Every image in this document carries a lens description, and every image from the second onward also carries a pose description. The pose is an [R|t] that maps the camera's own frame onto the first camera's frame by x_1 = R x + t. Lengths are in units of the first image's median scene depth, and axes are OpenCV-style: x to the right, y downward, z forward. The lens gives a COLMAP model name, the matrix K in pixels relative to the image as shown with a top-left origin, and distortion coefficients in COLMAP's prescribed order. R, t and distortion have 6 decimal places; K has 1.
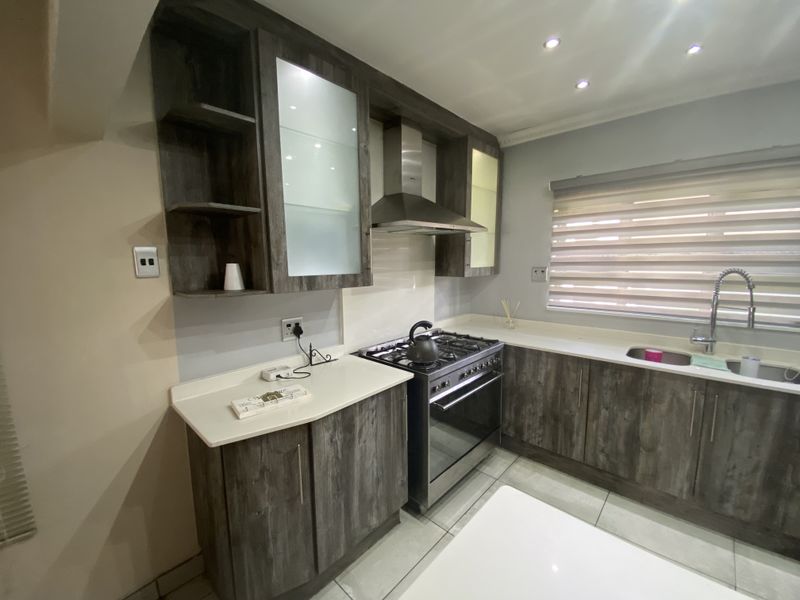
lens RADIAL K [[323.0, 0, 400.0], [0, 323.0, 300.0], [0, 0, 1]] dist [0.028566, -0.024834]
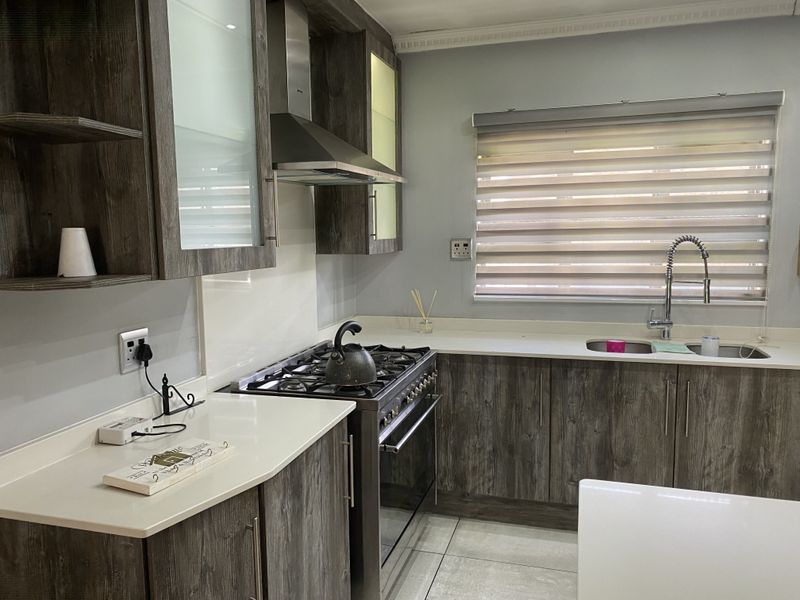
lens RADIAL K [[605.3, 0, 400.0], [0, 605.3, 300.0], [0, 0, 1]] dist [0.070400, -0.118071]
pose [[0.897425, -0.050212, 0.438300, -0.350179], [0.055581, 0.998454, 0.000580, 0.027755], [-0.437652, 0.023841, 0.898828, -0.112178]]
